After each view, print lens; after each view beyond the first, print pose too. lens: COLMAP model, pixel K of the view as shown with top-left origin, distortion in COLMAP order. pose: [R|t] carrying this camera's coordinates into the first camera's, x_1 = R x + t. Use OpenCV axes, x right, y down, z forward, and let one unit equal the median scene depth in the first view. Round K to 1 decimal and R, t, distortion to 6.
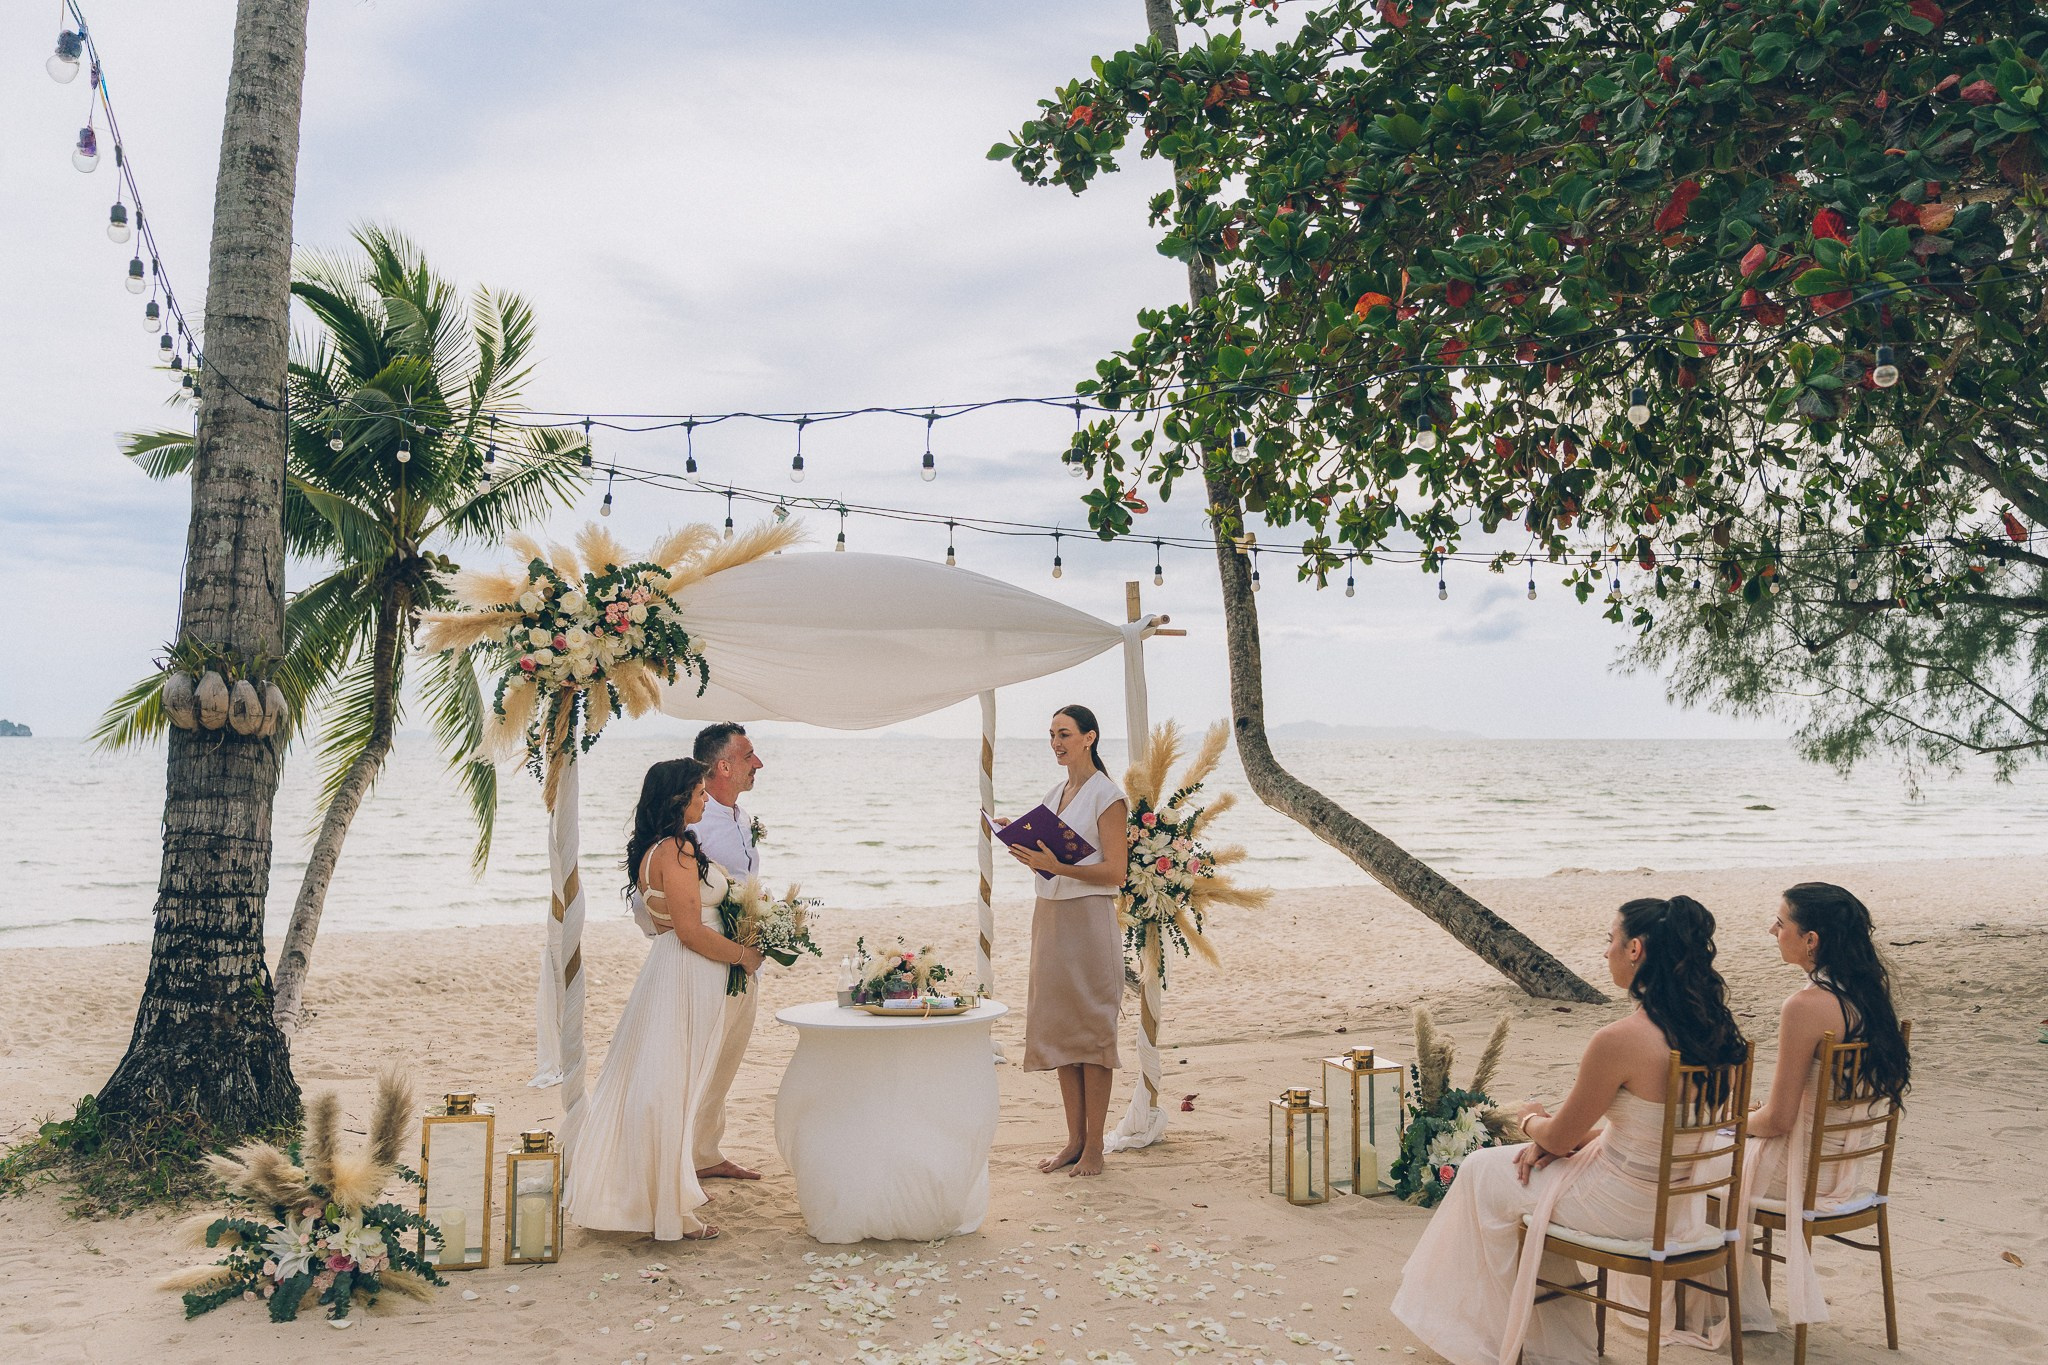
lens RADIAL K [[1668.9, 0, 1028.9], [0, 1668.9, 685.0], [0, 0, 1]] dist [-0.020640, 0.011046]
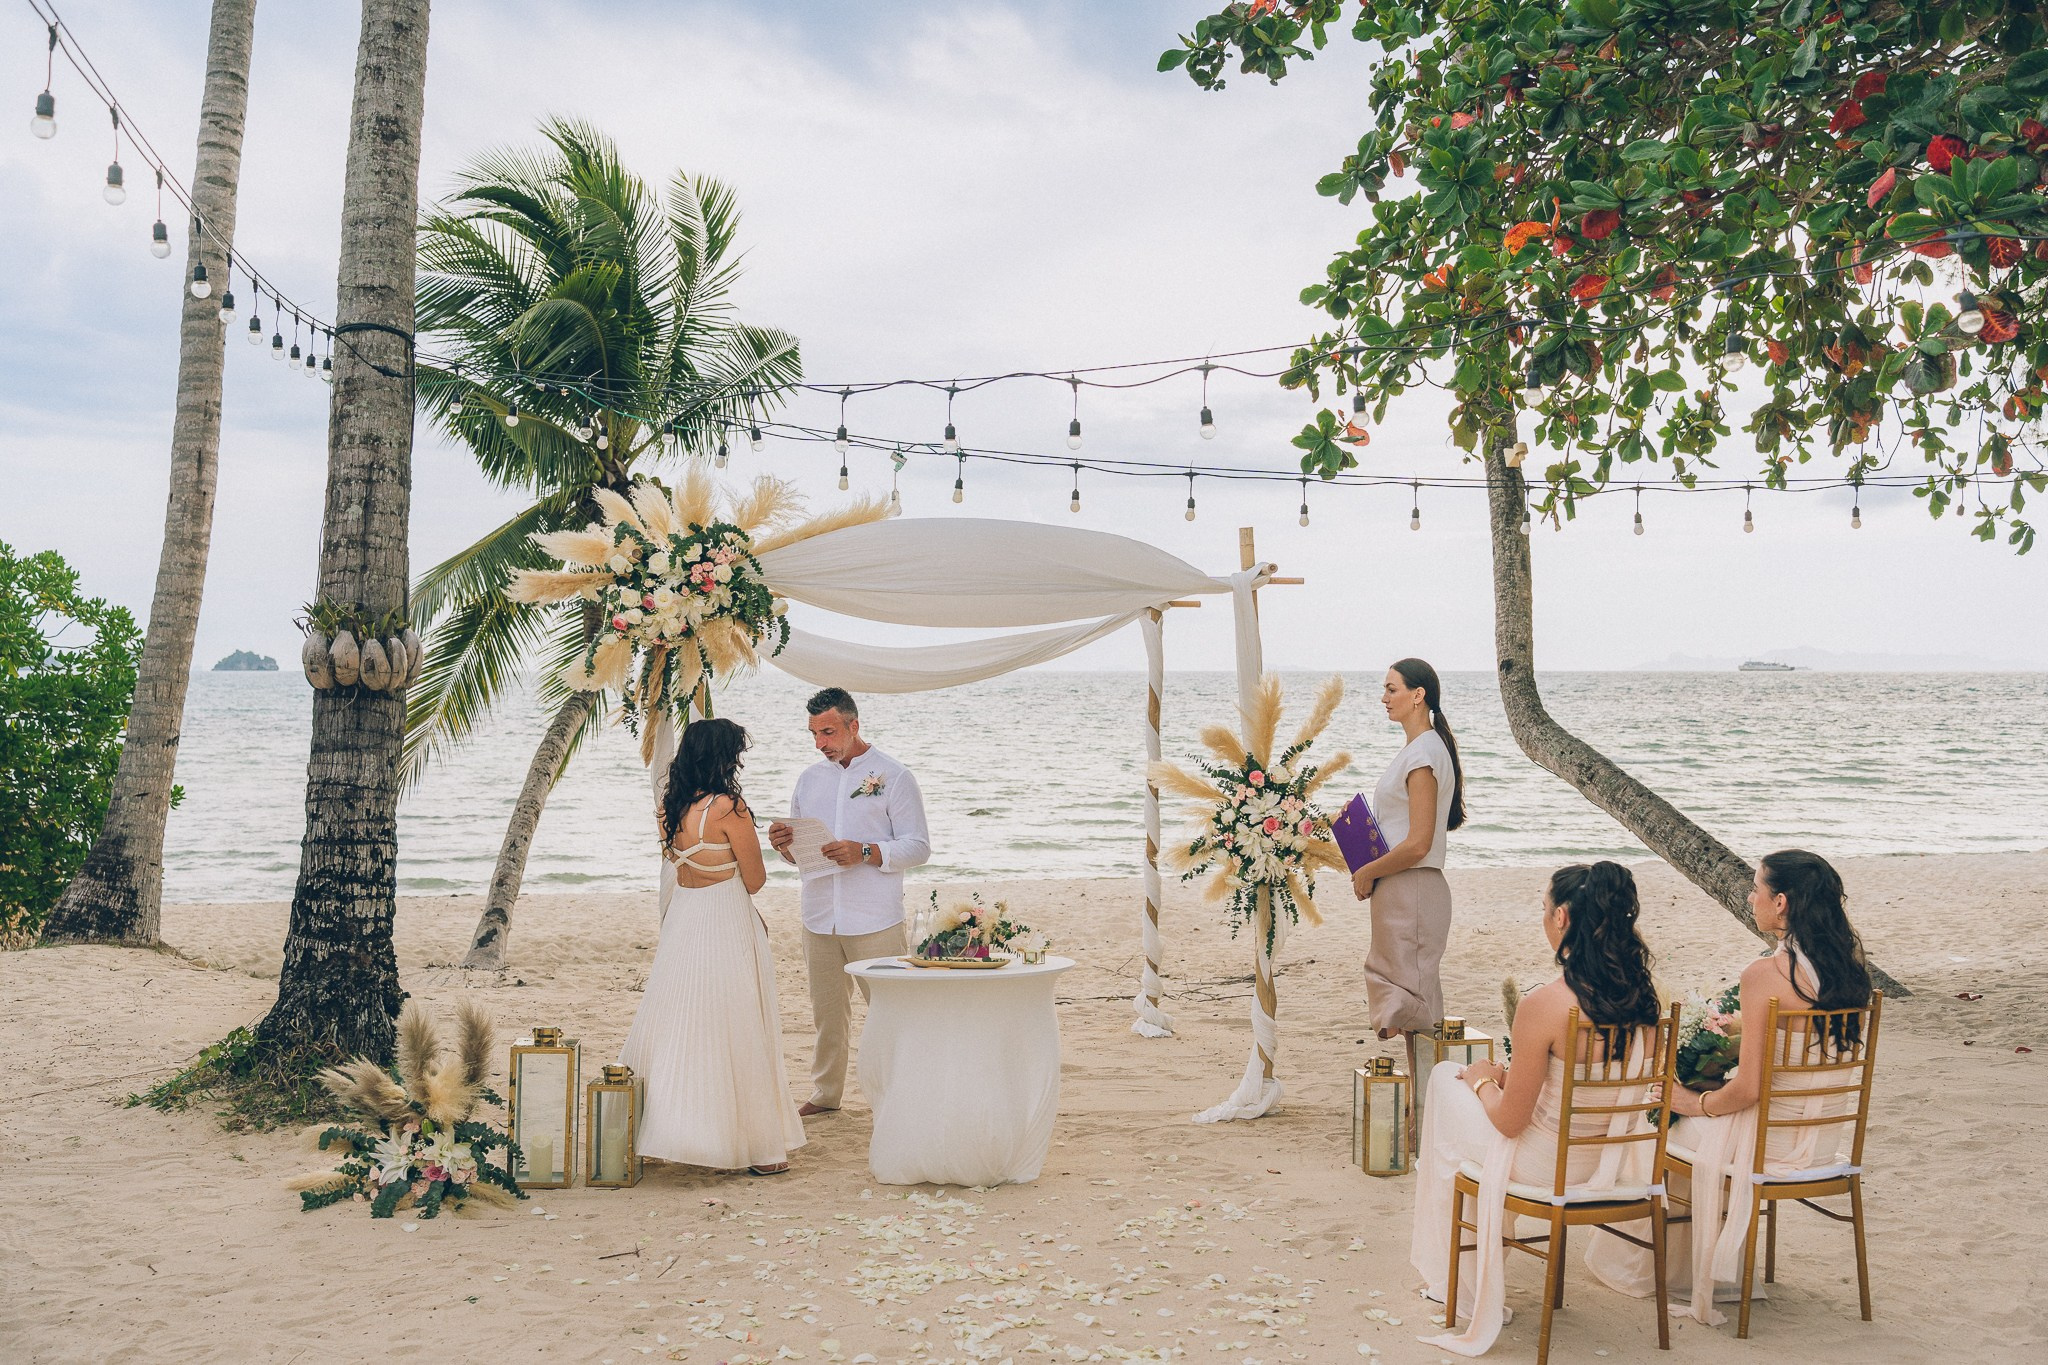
lens RADIAL K [[2101.1, 0, 1024.4], [0, 2101.1, 678.4], [0, 0, 1]] dist [-0.018656, 0.000000]
pose [[0.980319, -0.000218, -0.197419, 0.190561], [0.007563, 0.999307, 0.036454, -0.022719], [0.197274, -0.037230, 0.979641, -0.215861]]
